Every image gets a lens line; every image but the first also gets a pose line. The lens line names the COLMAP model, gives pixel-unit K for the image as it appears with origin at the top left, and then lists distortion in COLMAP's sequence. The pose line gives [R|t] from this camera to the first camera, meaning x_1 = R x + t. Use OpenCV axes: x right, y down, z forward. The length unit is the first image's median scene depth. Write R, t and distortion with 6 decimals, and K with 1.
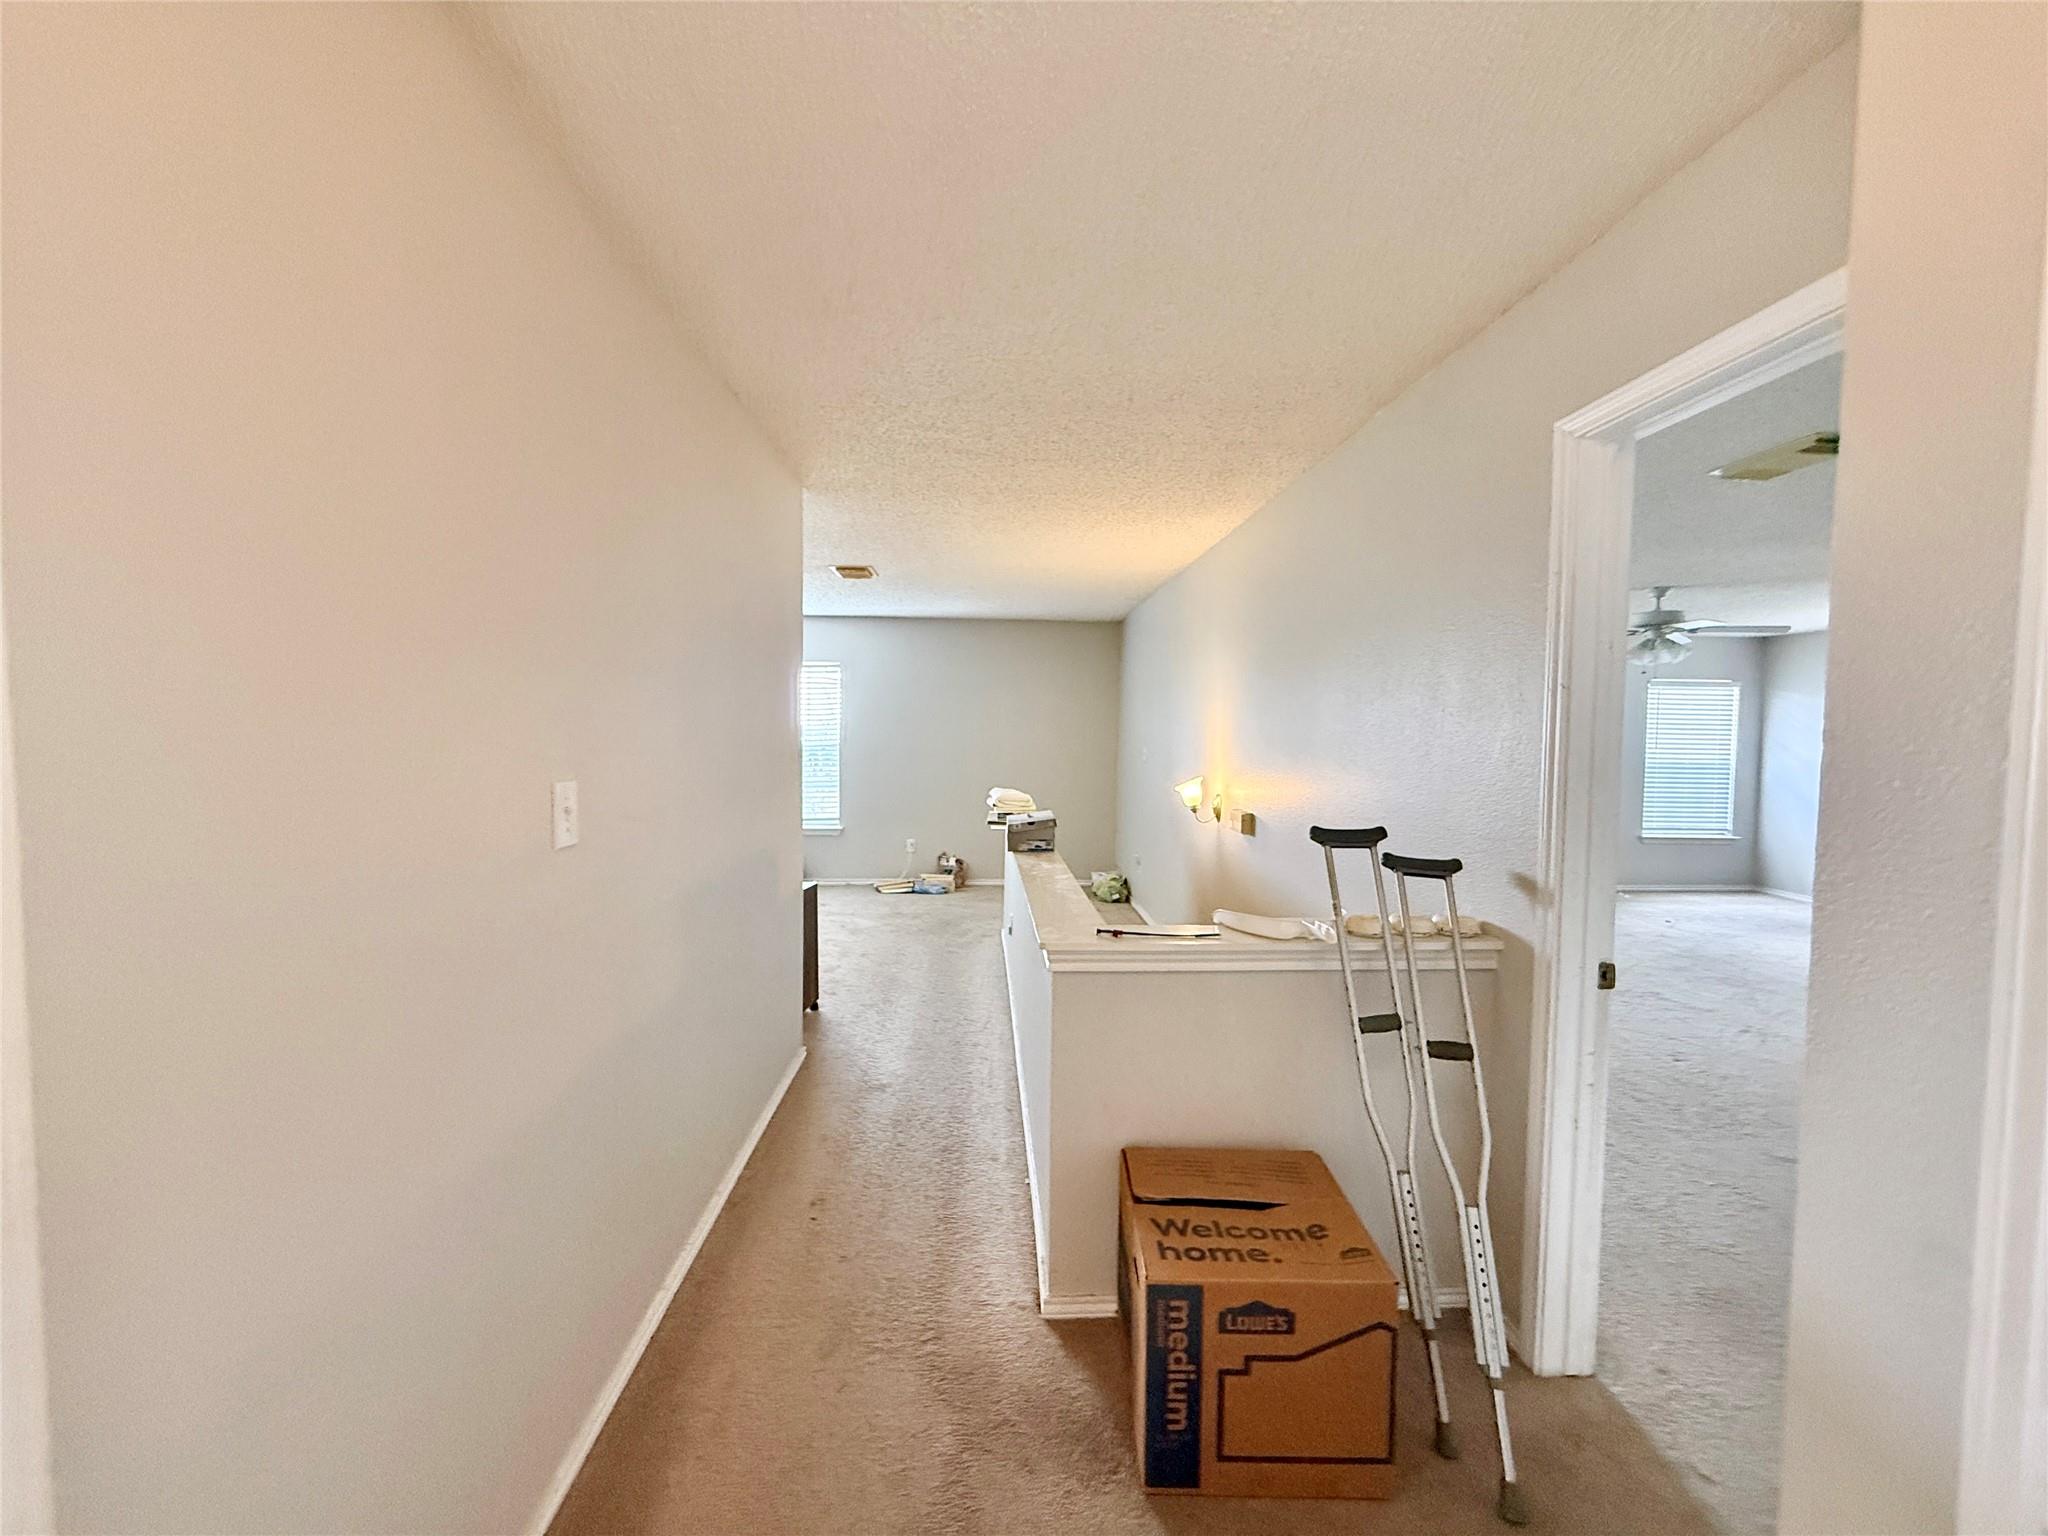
lens RADIAL K [[820.7, 0, 1024.0], [0, 820.7, 768.0], [0, 0, 1]] dist [-0.000515, 0.000050]
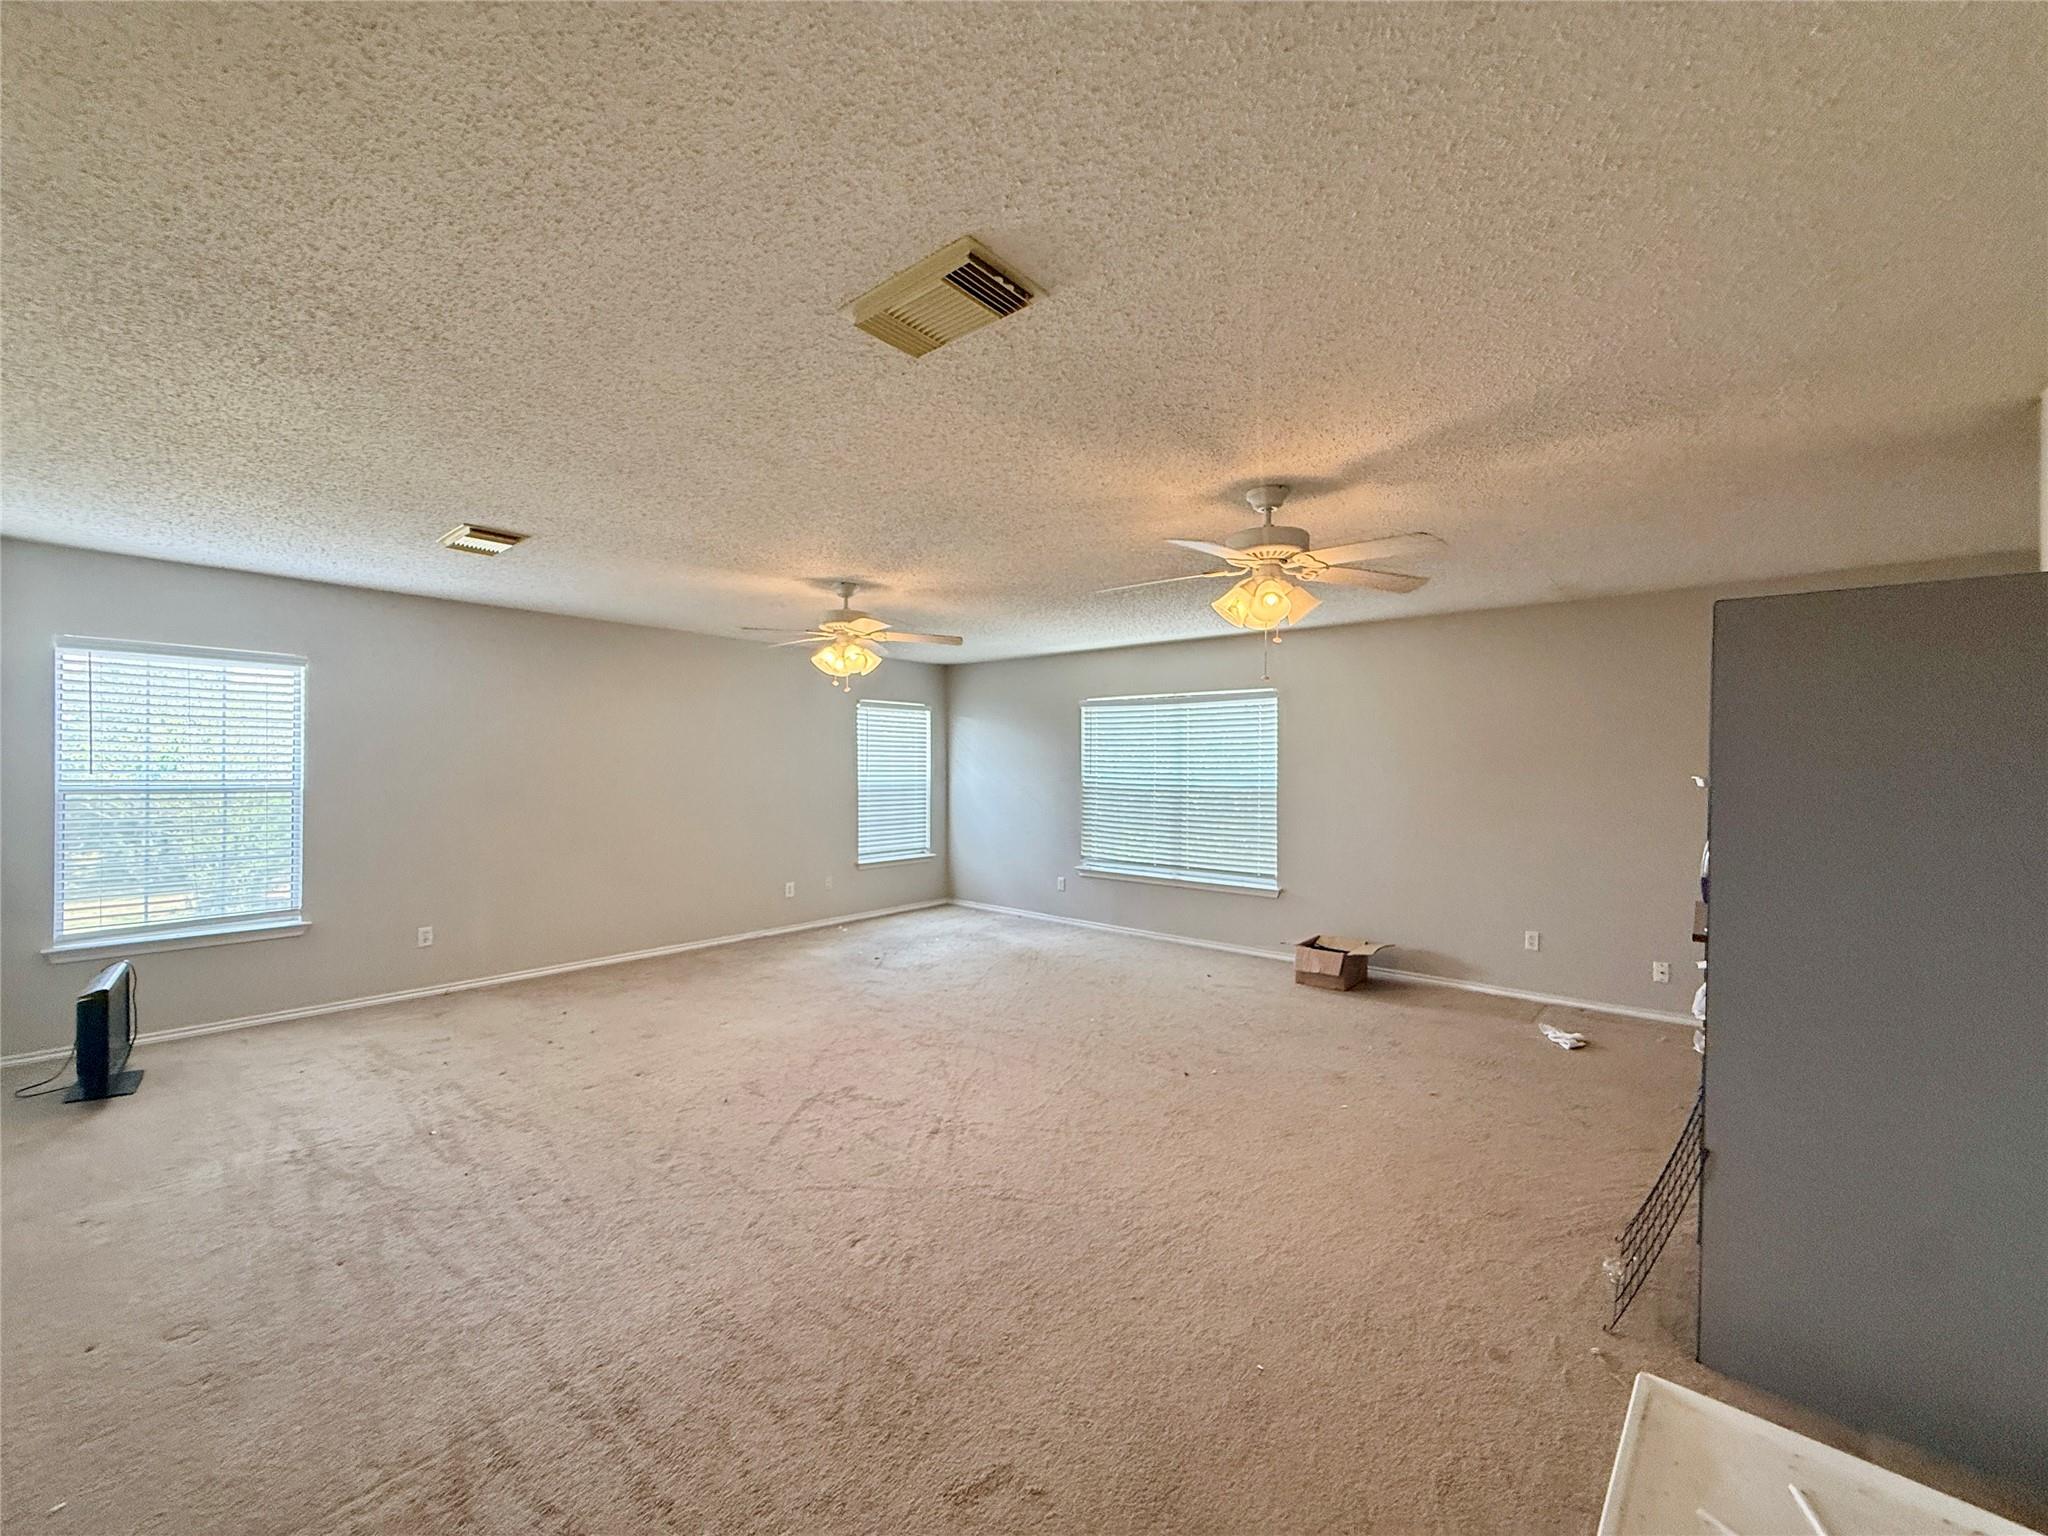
lens RADIAL K [[820.7, 0, 1024.0], [0, 820.7, 768.0], [0, 0, 1]] dist [-0.000515, 0.000050]
pose [[0.685091, -0.017064, 0.728257, 0.192928], [0.038074, 0.999198, -0.012405, -0.008244], [-0.727461, 0.036226, 0.685192, 0.200749]]
